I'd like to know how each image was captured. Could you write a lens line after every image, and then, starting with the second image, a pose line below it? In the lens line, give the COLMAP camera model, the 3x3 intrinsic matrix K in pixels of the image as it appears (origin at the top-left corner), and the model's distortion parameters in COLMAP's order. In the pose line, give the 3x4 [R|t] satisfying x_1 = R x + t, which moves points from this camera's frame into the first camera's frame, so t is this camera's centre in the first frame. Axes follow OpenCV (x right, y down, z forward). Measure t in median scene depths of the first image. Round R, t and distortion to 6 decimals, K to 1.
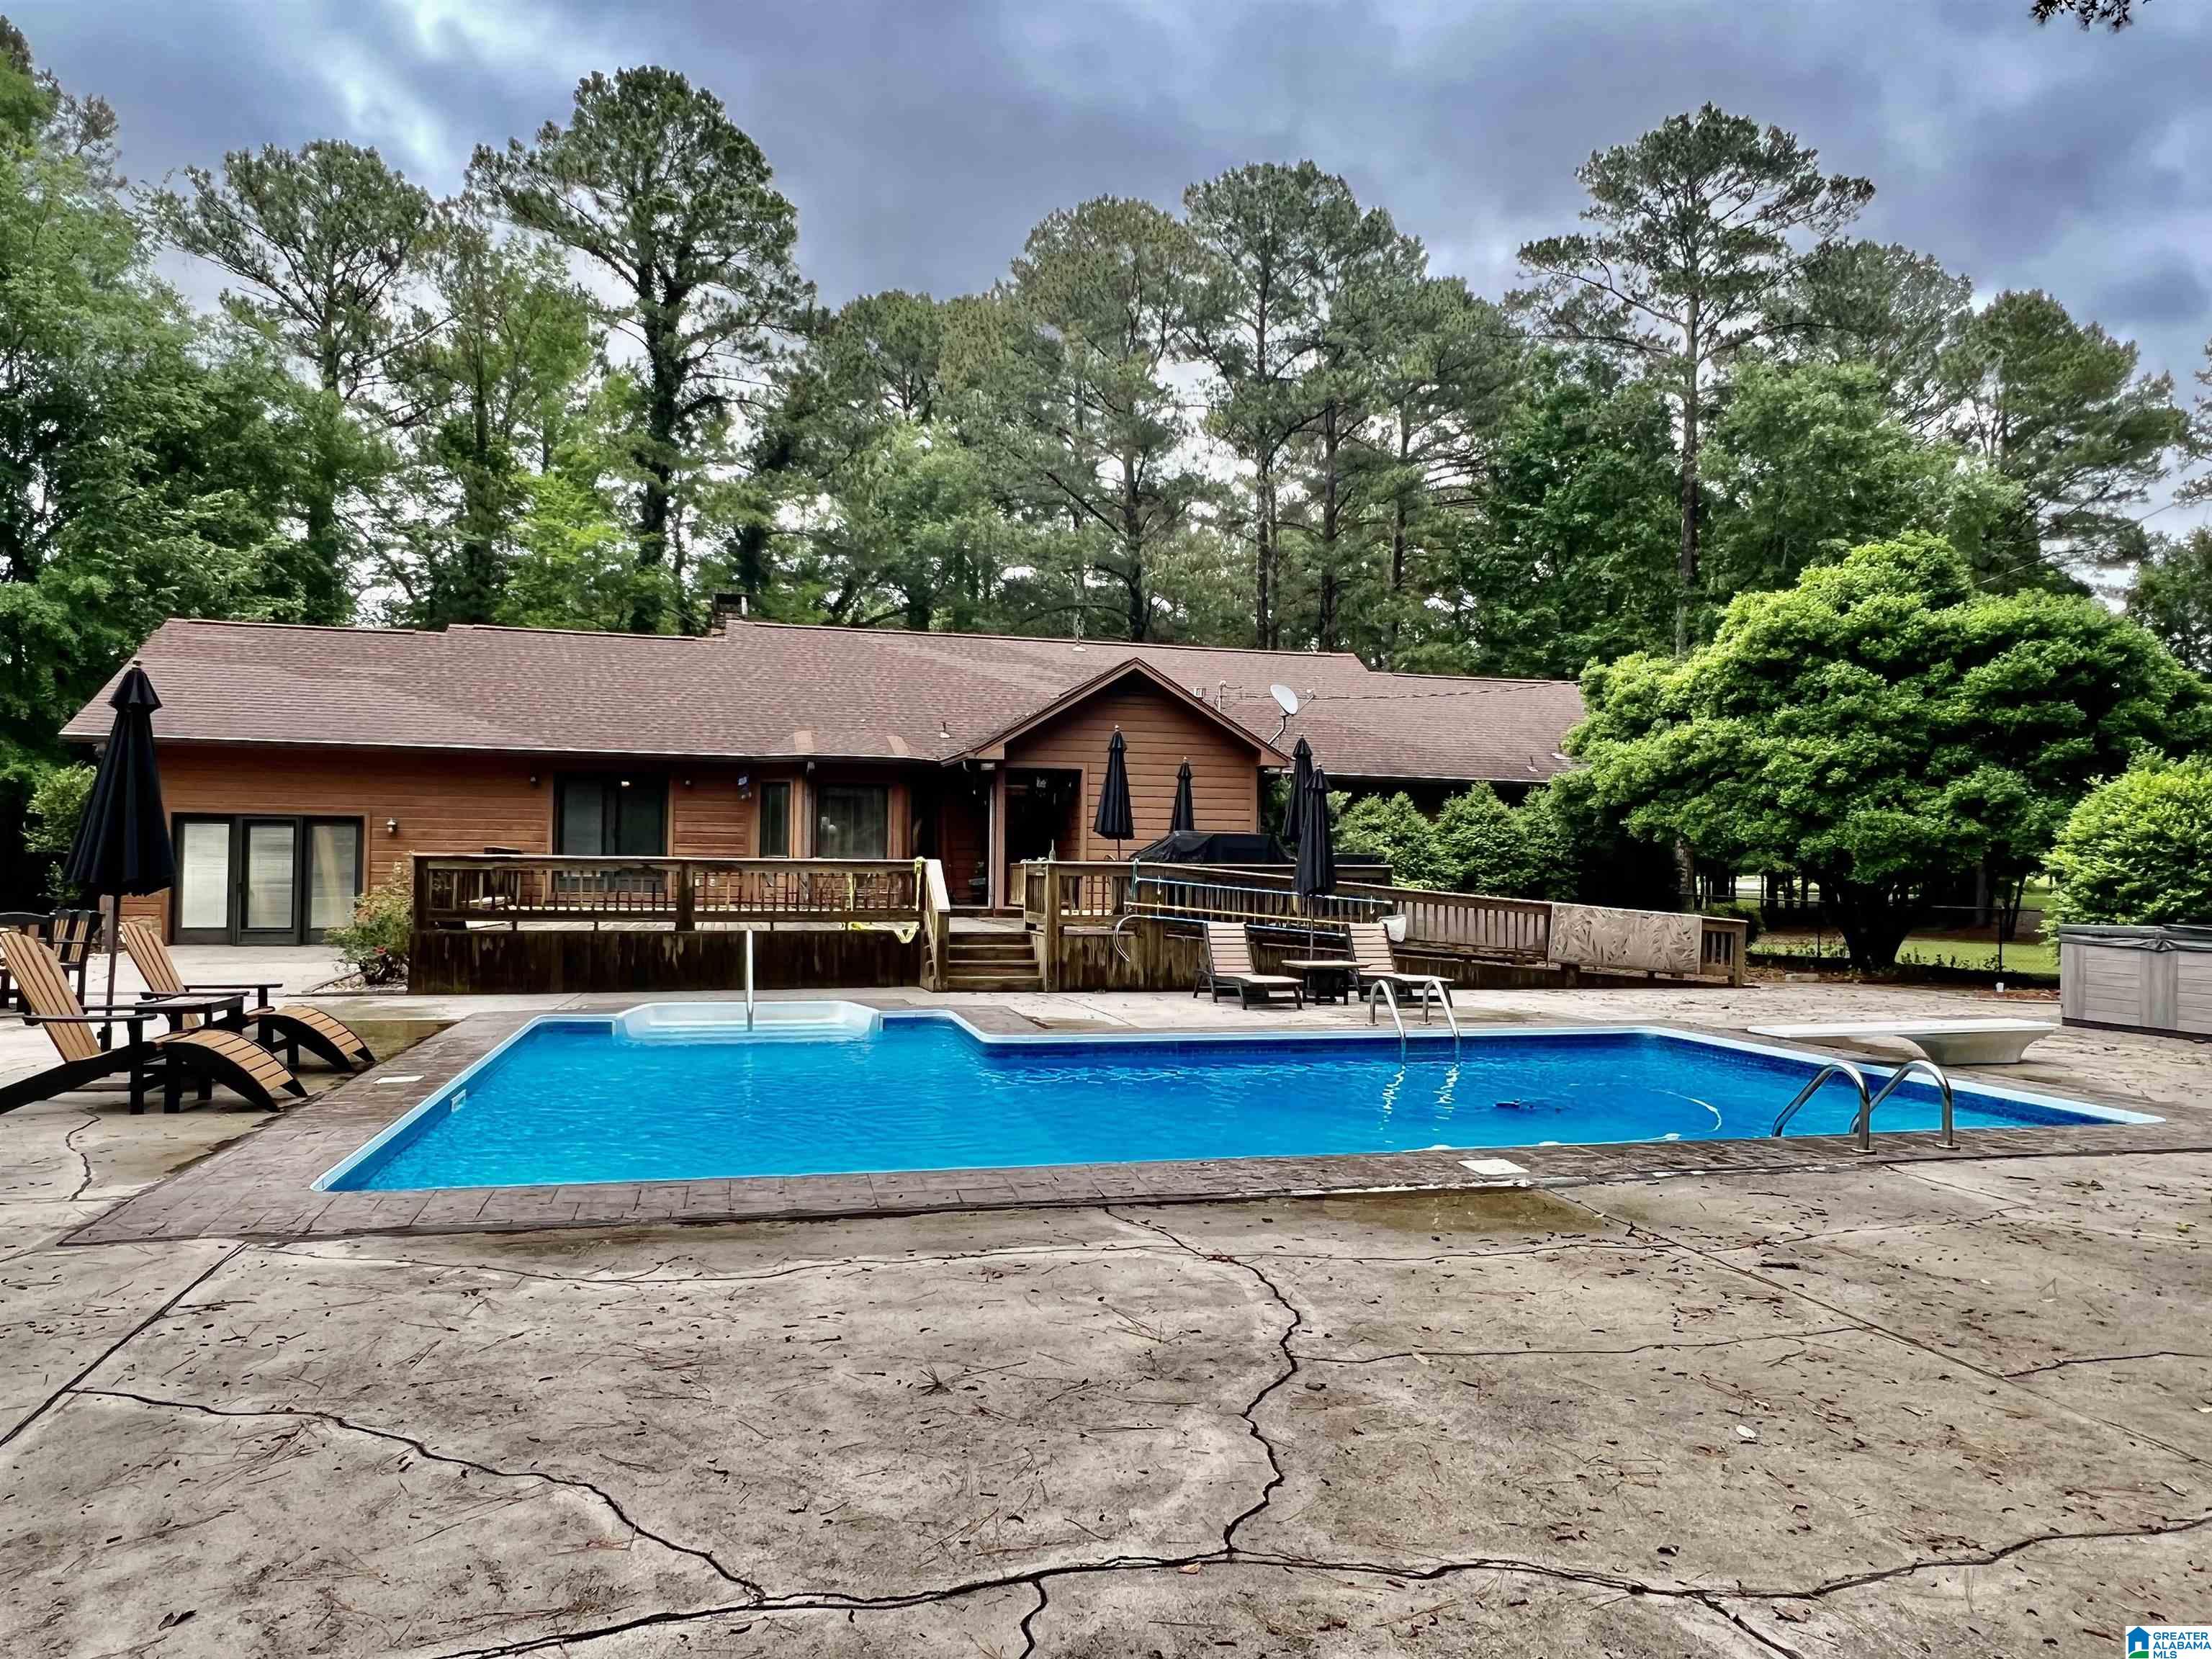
lens RADIAL K [[1402.2, 0, 1081.6], [0, 1402.2, 823.6], [0, 0, 1]] dist [0.001472, 0.000622]
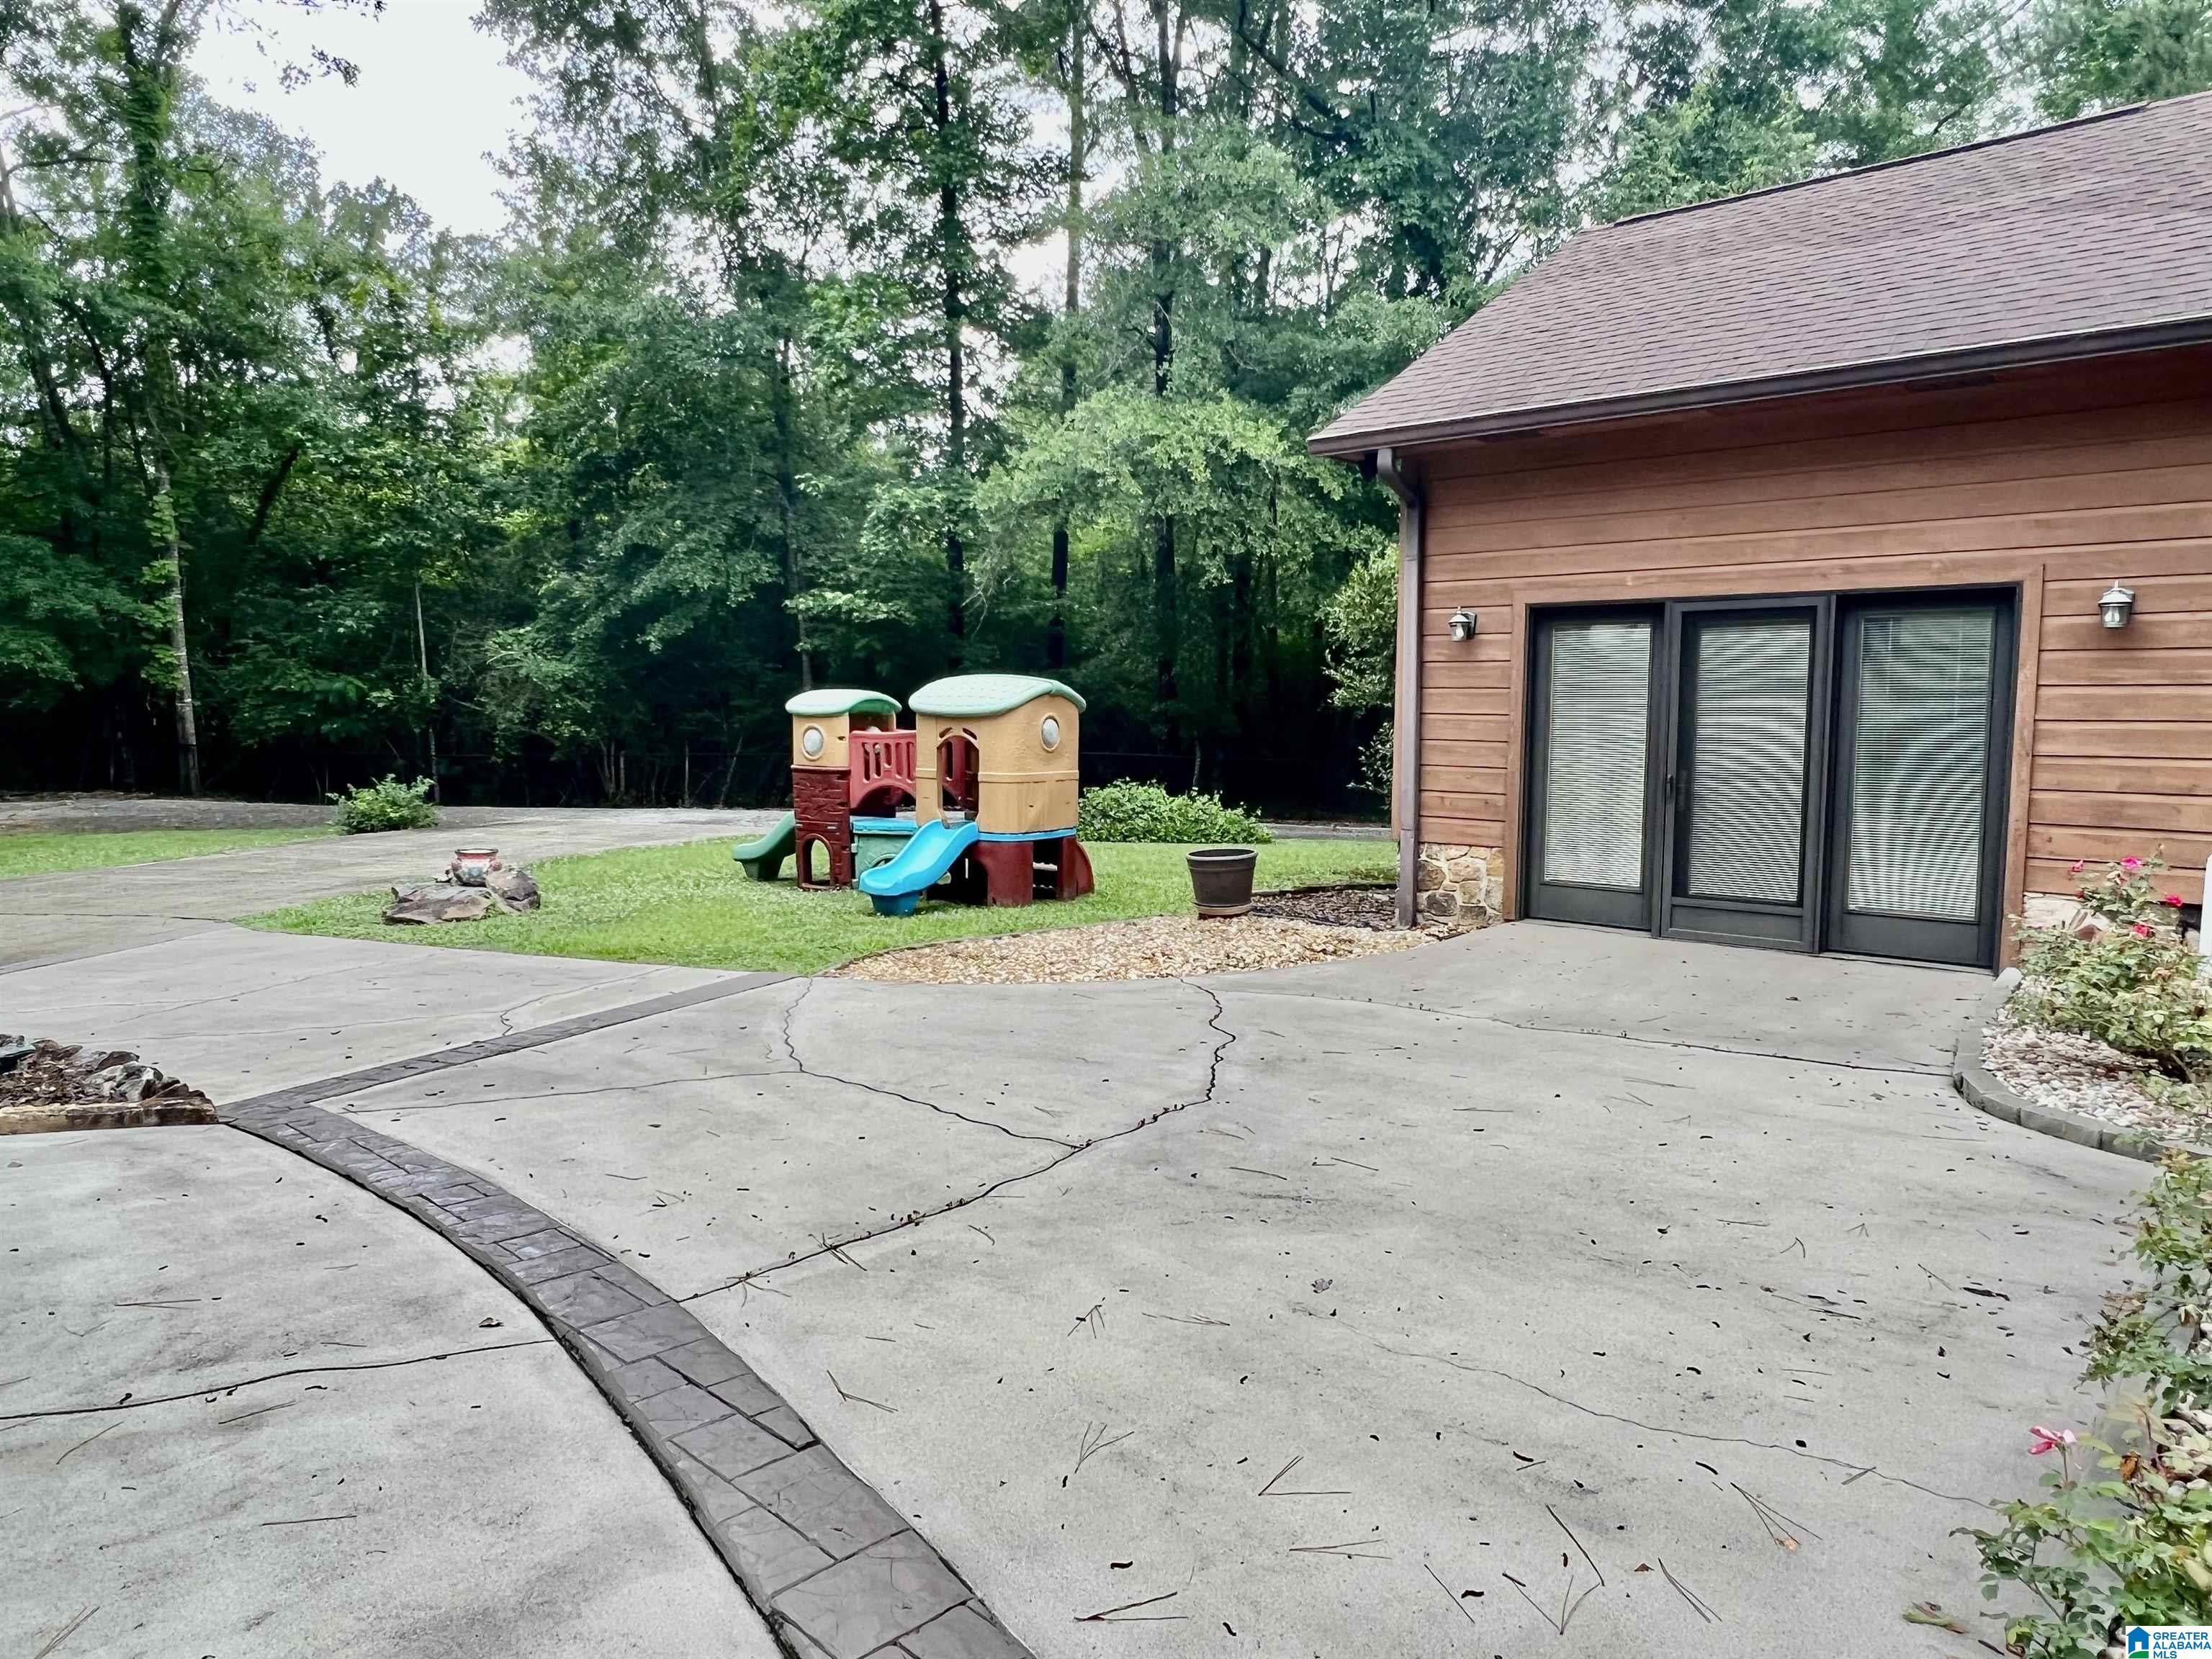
lens RADIAL K [[1402.2, 0, 1081.6], [0, 1402.2, 823.6], [0, 0, 1]] dist [0.001472, 0.000622]
pose [[0.565299, 0.060274, -0.822681, -0.385041], [0.023344, 0.995758, 0.088996, 0.017509], [0.824556, -0.069514, 0.561494, 0.668235]]
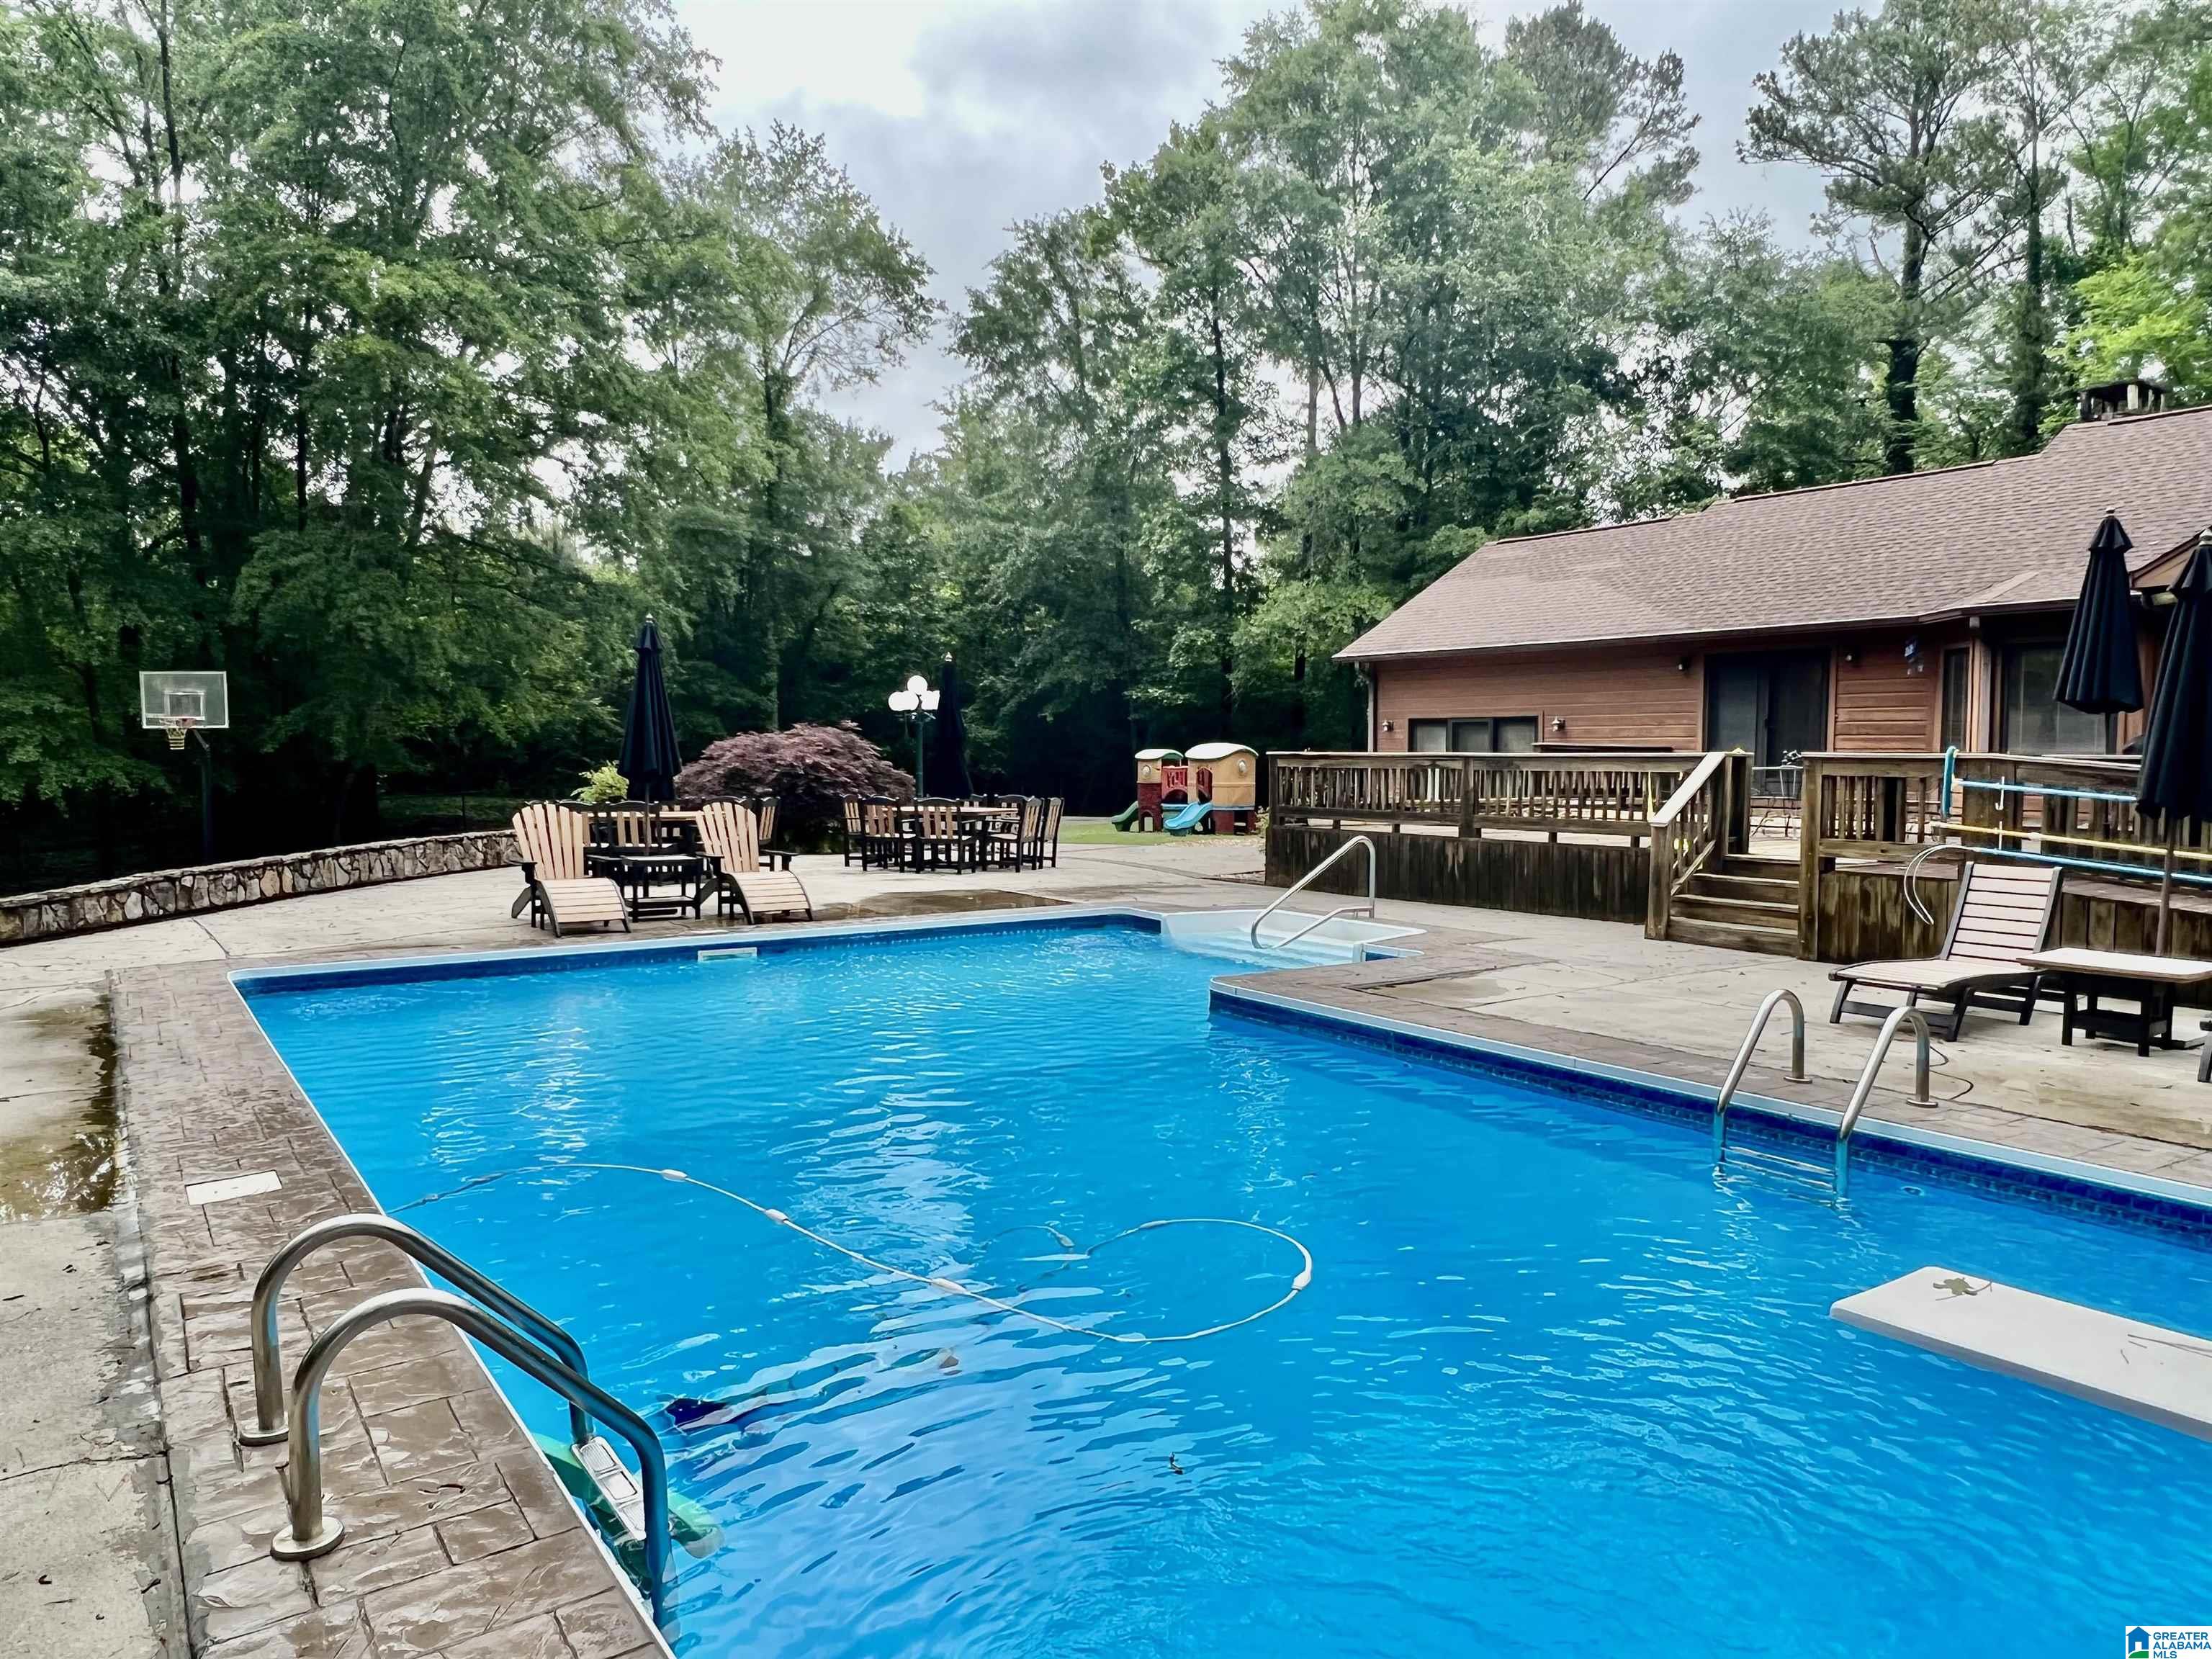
lens RADIAL K [[1402.2, 0, 1081.6], [0, 1402.2, 823.6], [0, 0, 1]] dist [0.001472, 0.000622]
pose [[0.372404, 0.036275, -0.927362, 0.326771], [0.030012, 0.998242, 0.051100, 0.011732], [0.927585, -0.046862, 0.370661, 0.333451]]
